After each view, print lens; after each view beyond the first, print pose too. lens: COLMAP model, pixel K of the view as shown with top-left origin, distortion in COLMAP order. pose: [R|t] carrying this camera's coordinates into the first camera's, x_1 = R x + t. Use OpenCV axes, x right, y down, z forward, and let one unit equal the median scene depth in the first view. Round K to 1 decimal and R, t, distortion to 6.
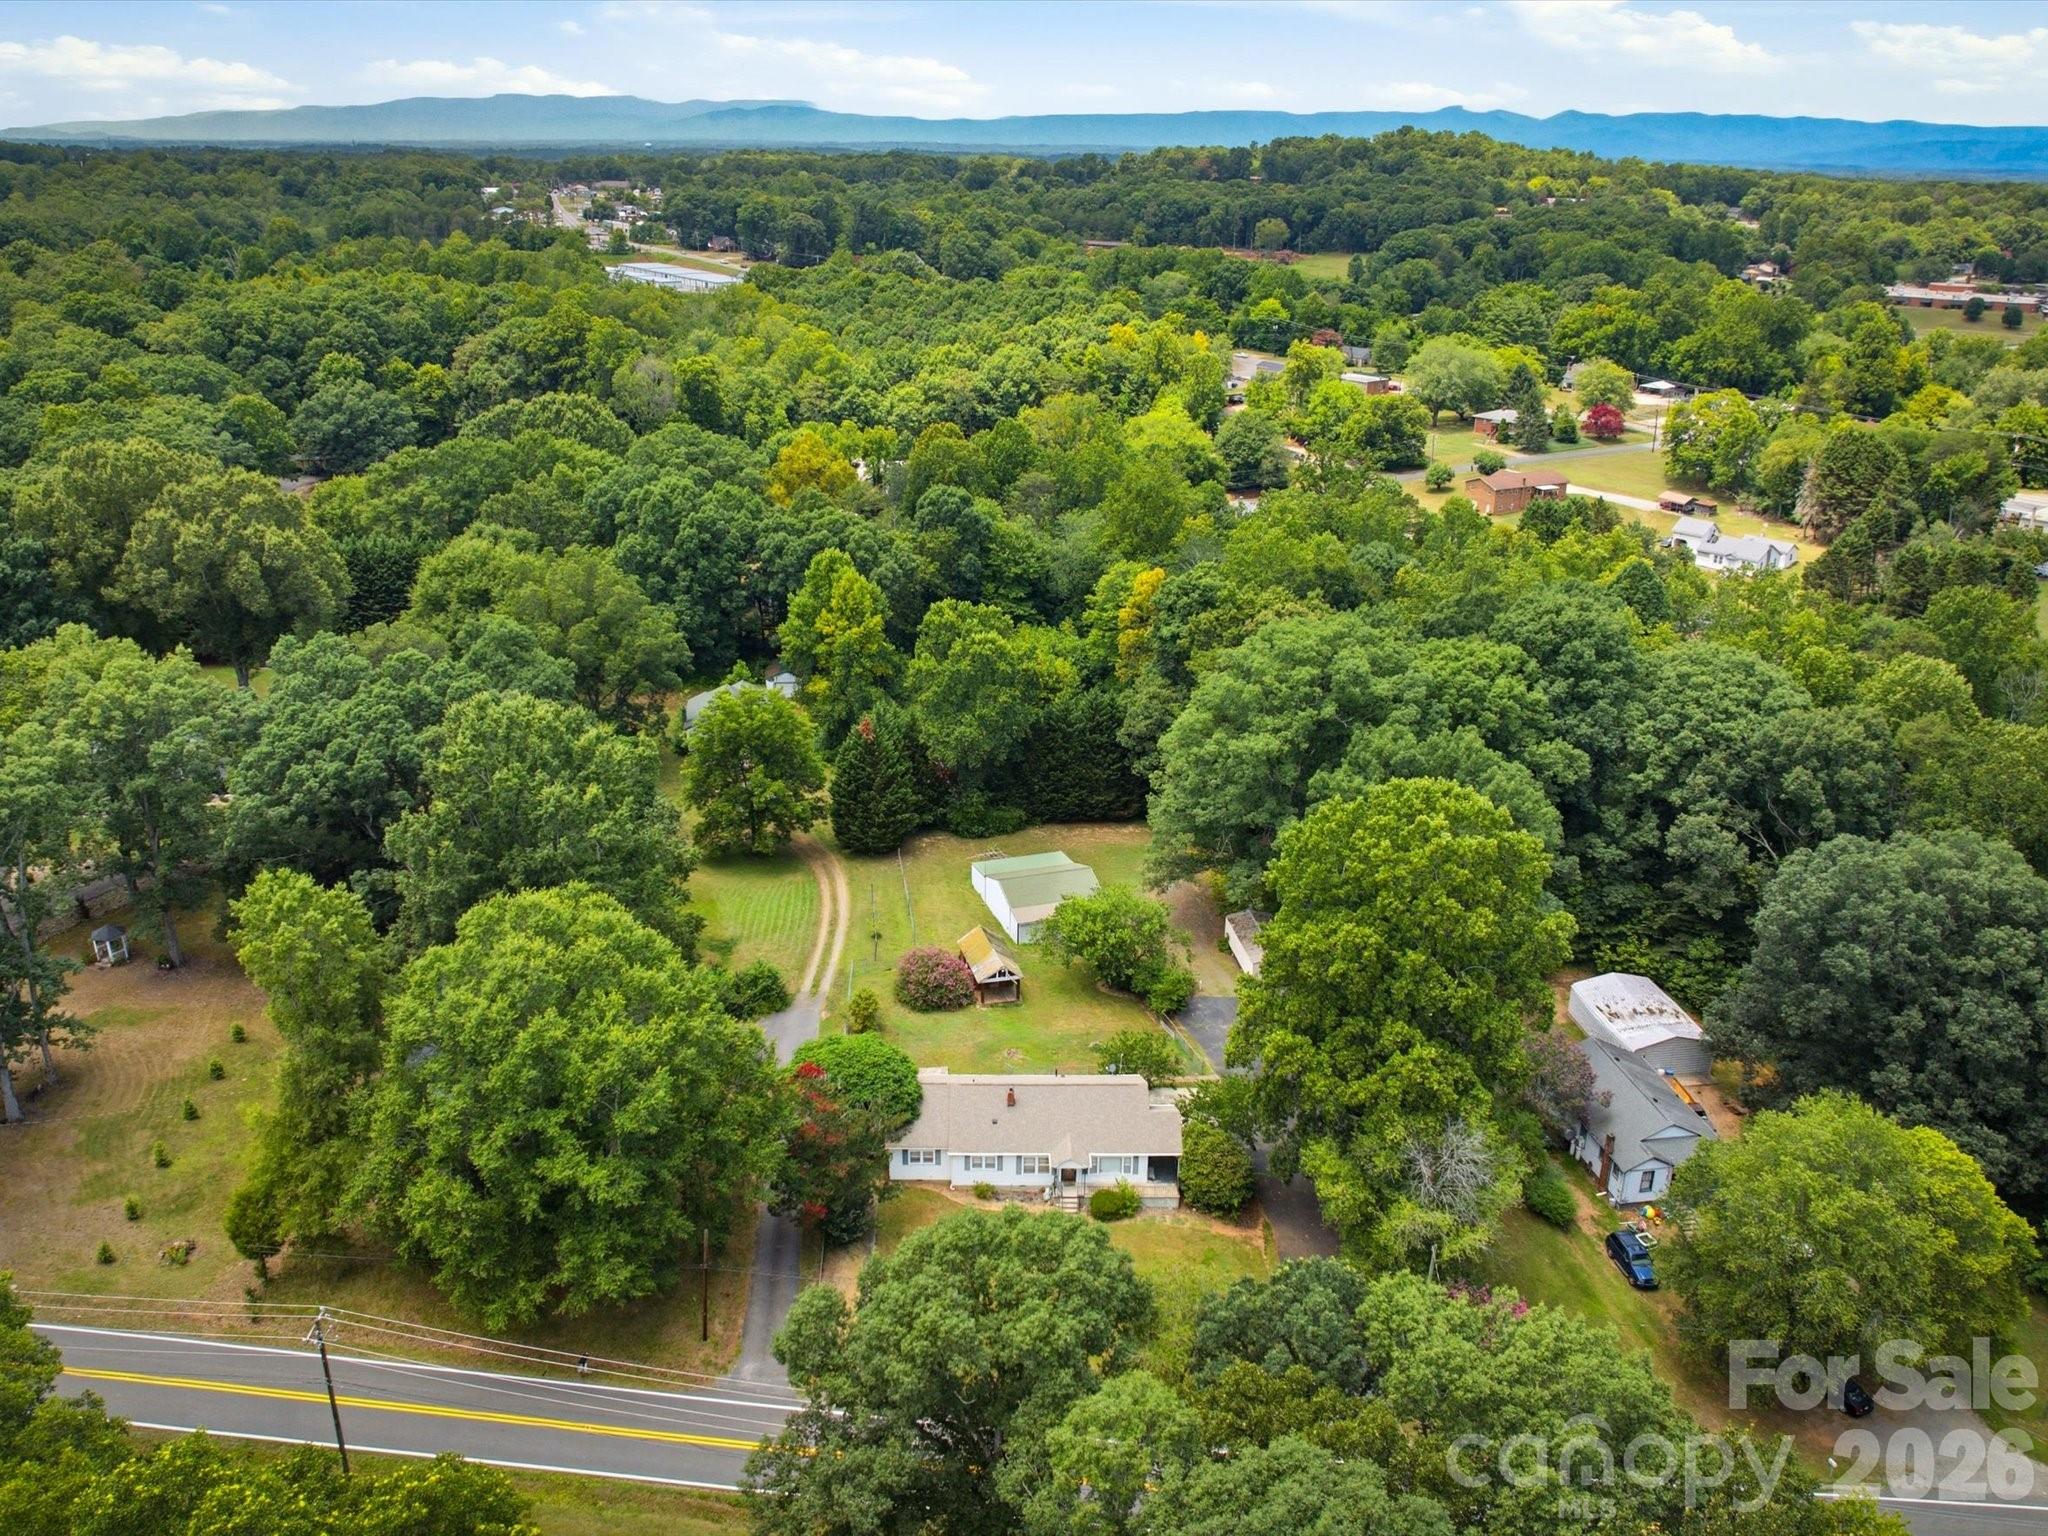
lens RADIAL K [[1607.7, 0, 1024.0], [0, 1607.7, 768.0], [0, 0, 1]] dist [-0.023444, -0.028434]
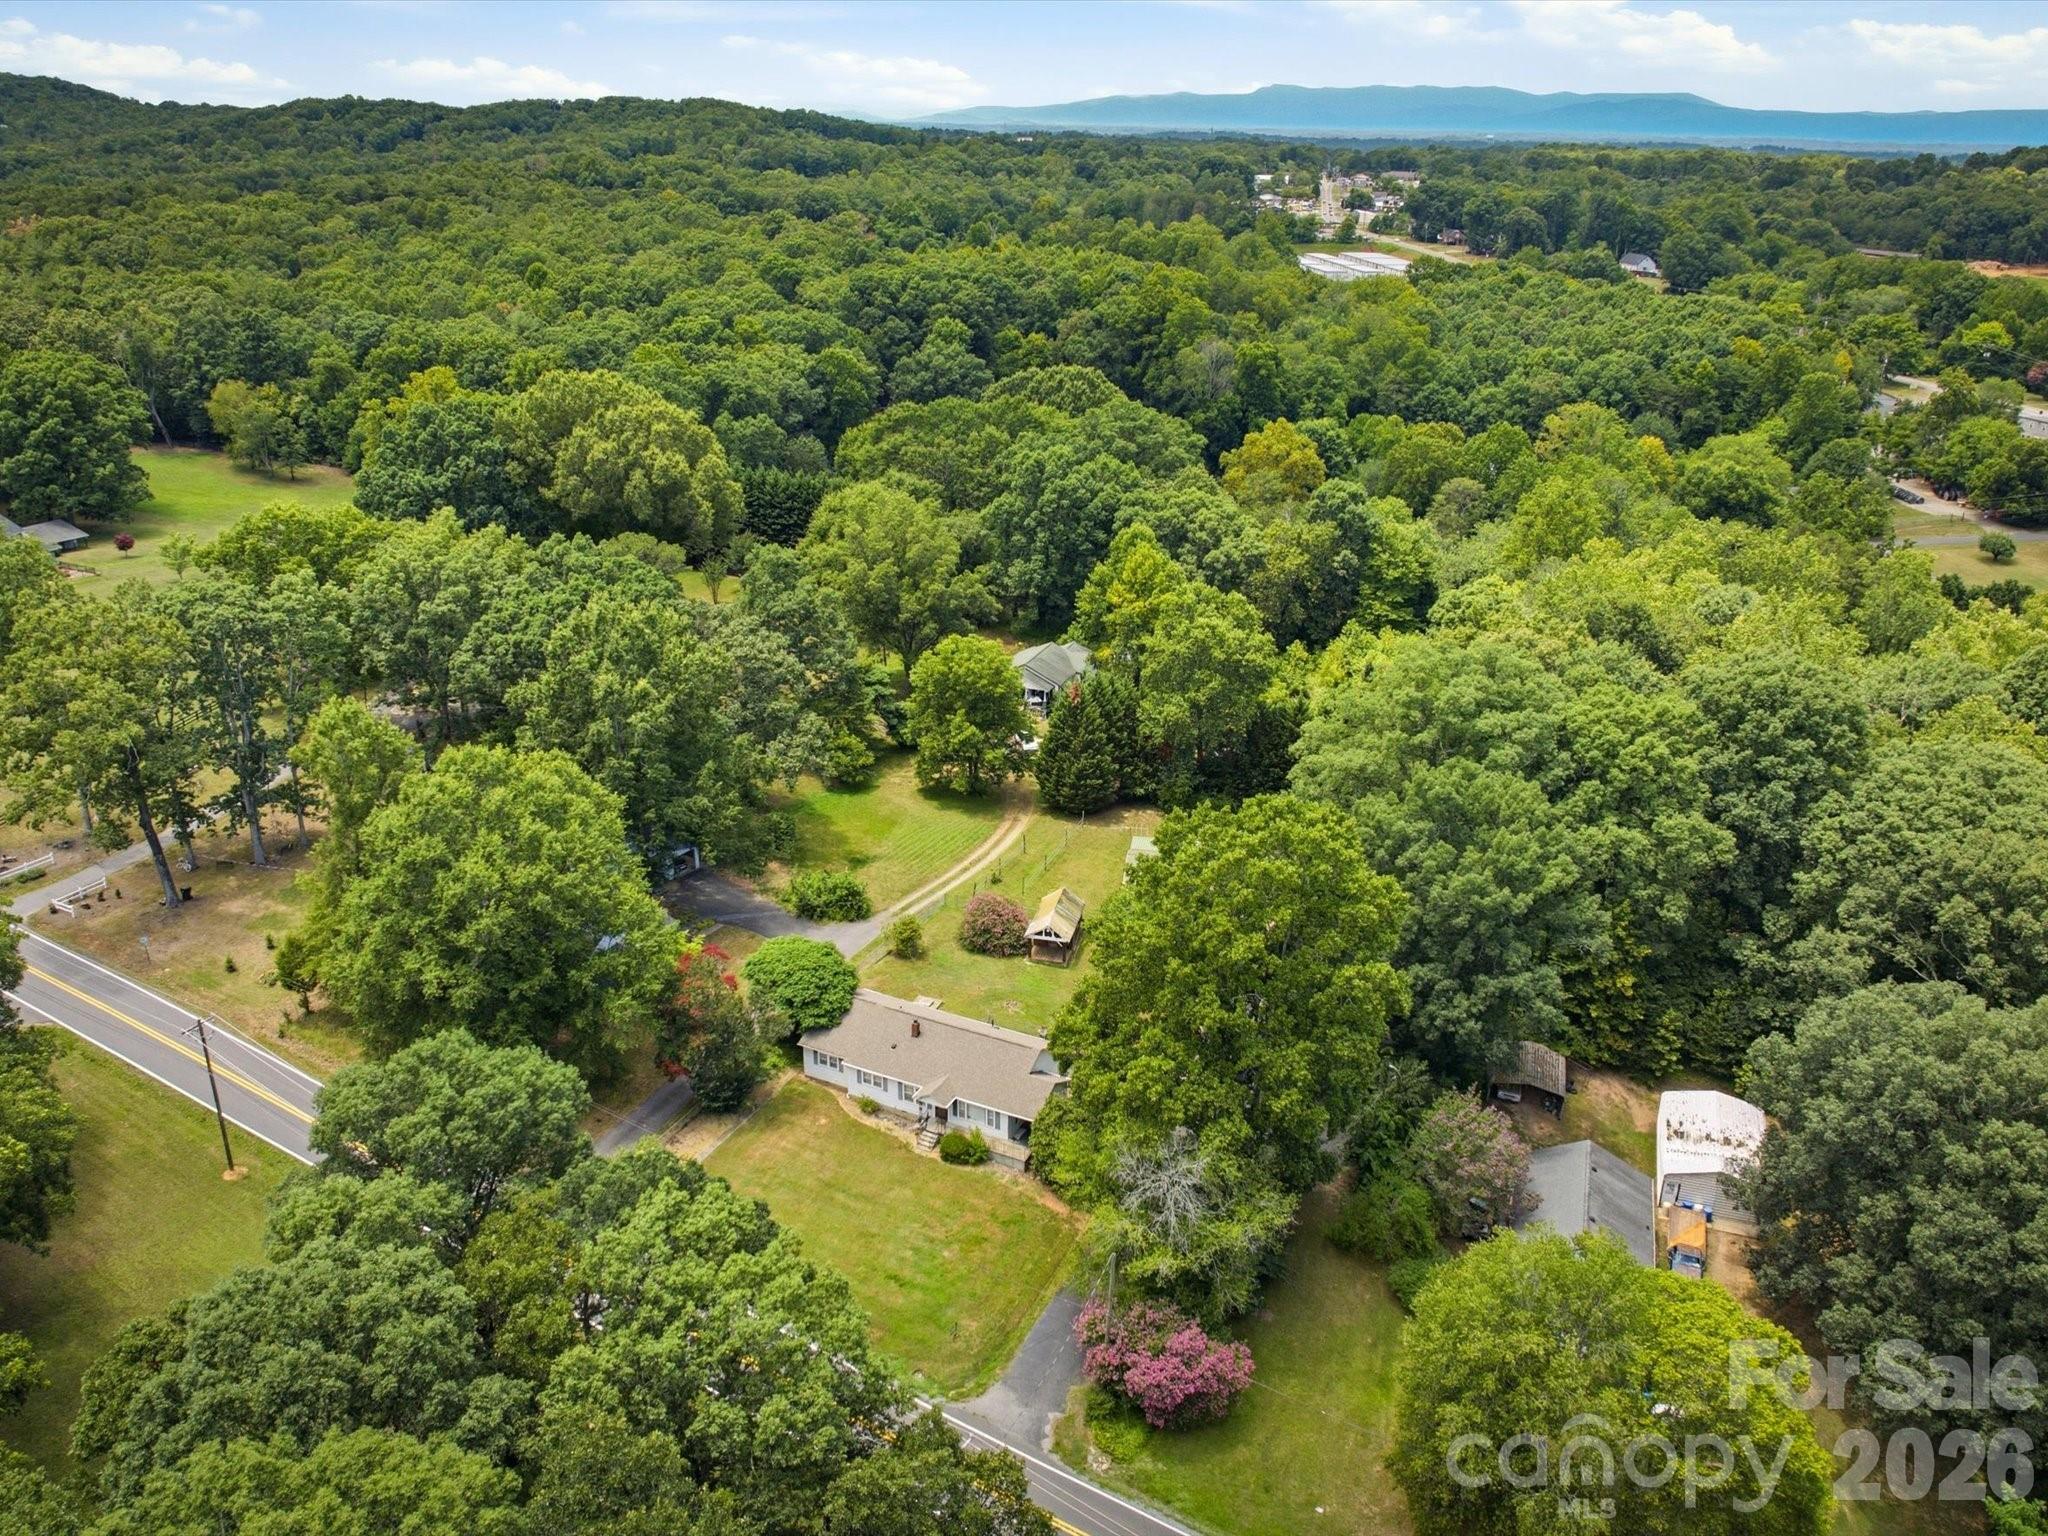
lens RADIAL K [[1607.7, 0, 1024.0], [0, 1607.7, 768.0], [0, 0, 1]] dist [-0.023444, -0.028434]
pose [[0.884229, 0.171418, -0.434459, 0.267647], [-0.169305, 0.984586, 0.043897, -0.013196], [0.435287, 0.034741, 0.899621, 0.037280]]
